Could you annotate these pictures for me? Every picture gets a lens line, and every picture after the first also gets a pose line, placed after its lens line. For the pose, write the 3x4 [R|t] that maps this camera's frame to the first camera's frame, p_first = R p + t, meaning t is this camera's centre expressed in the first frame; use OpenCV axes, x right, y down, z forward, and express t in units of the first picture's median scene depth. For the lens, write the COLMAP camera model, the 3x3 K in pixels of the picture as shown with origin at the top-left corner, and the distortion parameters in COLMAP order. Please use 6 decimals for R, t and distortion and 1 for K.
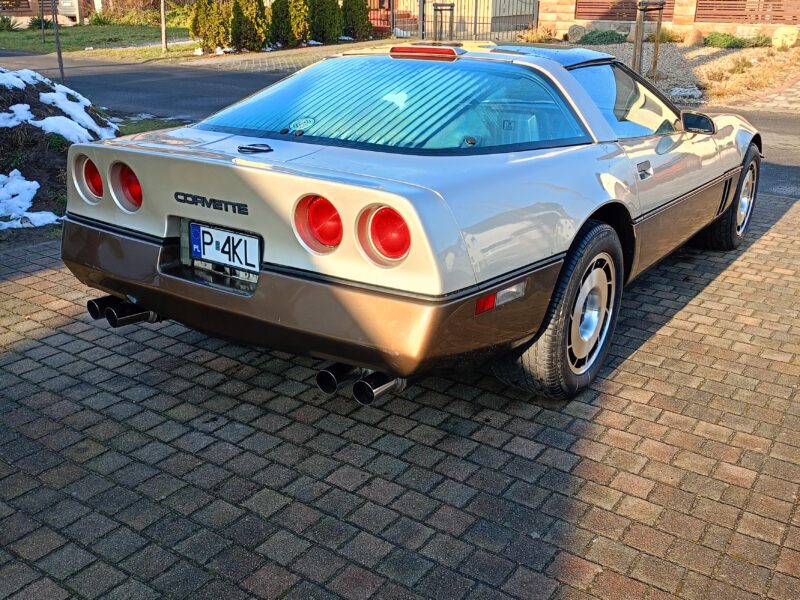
lens RADIAL K [[786.0, 0, 400.0], [0, 786.0, 300.0], [0, 0, 1]] dist [0.067854, -0.111761]
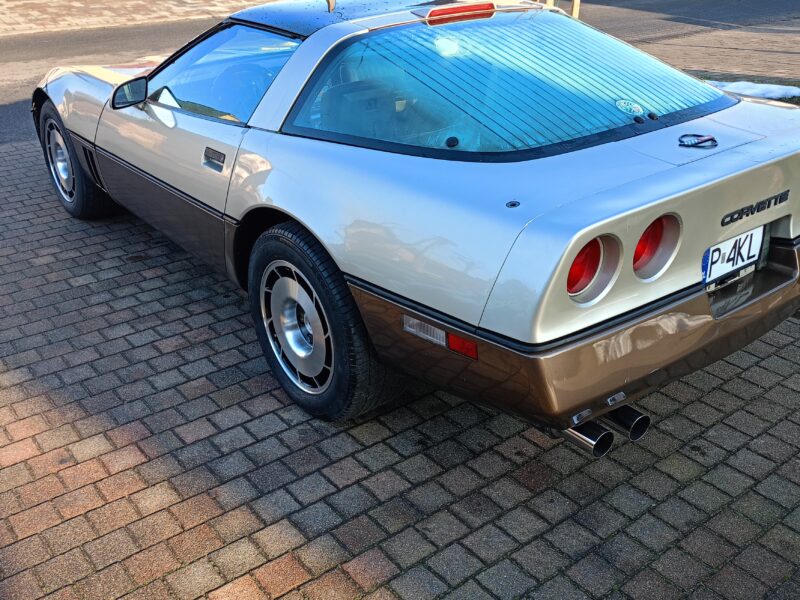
lens RADIAL K [[786.0, 0, 400.0], [0, 786.0, 300.0], [0, 0, 1]] dist [0.067854, -0.111761]
pose [[0.302193, -0.437135, 0.847108, -1.088351], [0.337045, 0.880252, 0.334003, -0.435778], [-0.891673, 0.184580, 0.413340, 0.953599]]
